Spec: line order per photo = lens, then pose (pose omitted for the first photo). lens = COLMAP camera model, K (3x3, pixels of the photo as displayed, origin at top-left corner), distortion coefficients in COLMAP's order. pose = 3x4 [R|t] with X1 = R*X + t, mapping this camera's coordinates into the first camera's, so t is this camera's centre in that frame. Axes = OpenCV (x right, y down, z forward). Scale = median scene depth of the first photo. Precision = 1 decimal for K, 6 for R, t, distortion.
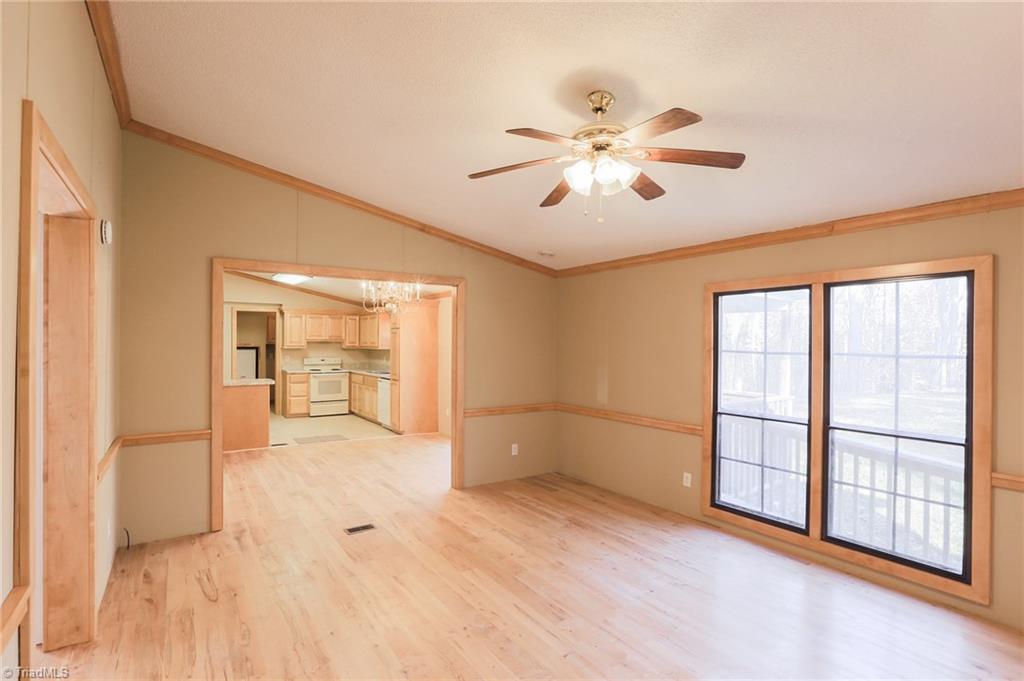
lens RADIAL K [[505.6, 0, 499.8], [0, 505.6, 344.9], [0, 0, 1]] dist [-0.049112, 0.015048]
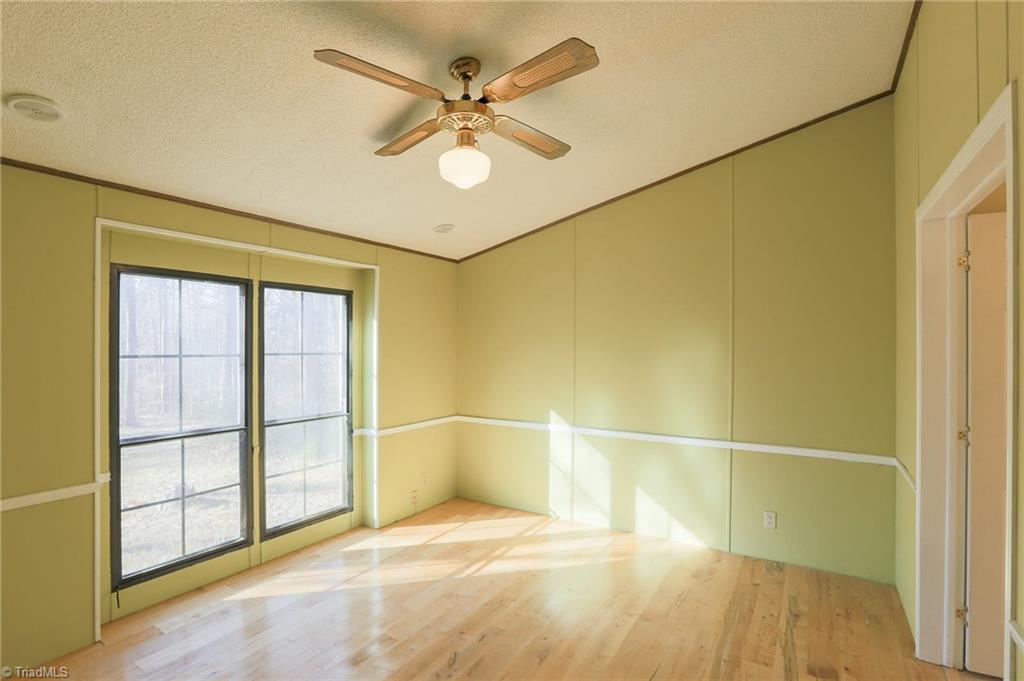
lens RADIAL K [[505.6, 0, 501.2], [0, 505.6, 343.4], [0, 0, 1]] dist [-0.049112, 0.015048]
pose [[-0.431635, 0.001124, 0.902048, -0.333675], [0.001635, 0.999999, -0.000464, -0.000537], [-0.902047, 0.001274, -0.431636, 0.727768]]
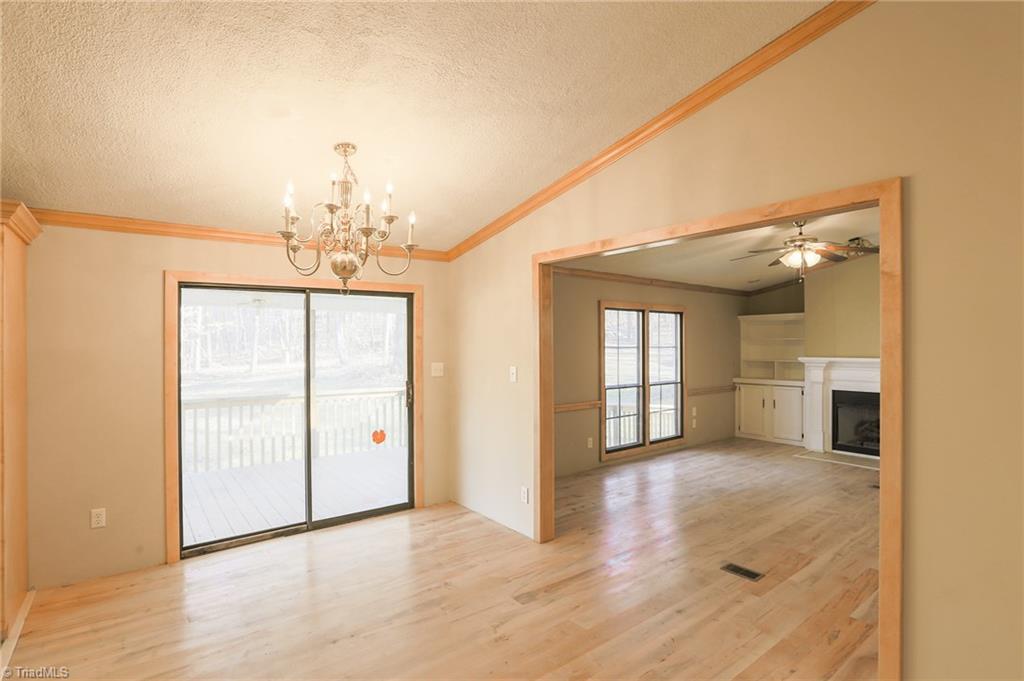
lens RADIAL K [[505.6, 0, 507.5], [0, 505.6, 343.2], [0, 0, 1]] dist [-0.049112, 0.015048]
pose [[-0.079154, -0.005894, 0.996845, -0.899936], [0.007540, 0.999950, 0.006511, -0.009619], [-0.996834, 0.008032, -0.079106, 1.233910]]
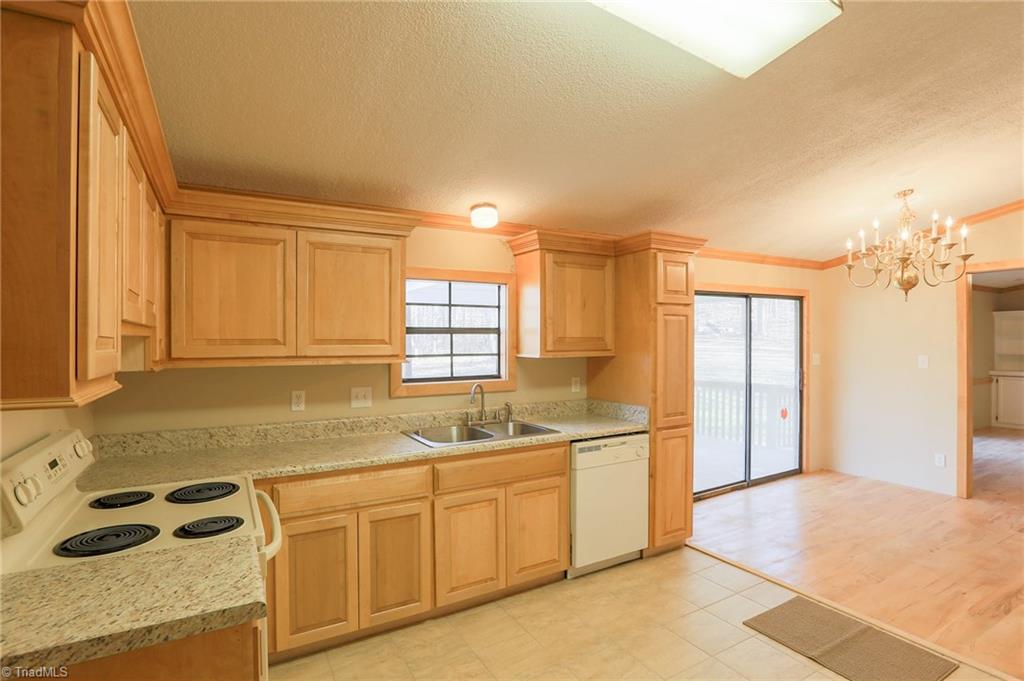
lens RADIAL K [[505.6, 0, 505.0], [0, 505.6, 342.3], [0, 0, 1]] dist [-0.049112, 0.015048]
pose [[0.056947, -0.012374, 0.998301, -1.120317], [0.009254, 0.999887, 0.011865, -0.013939], [-0.998334, 0.008562, 0.057055, 1.975857]]
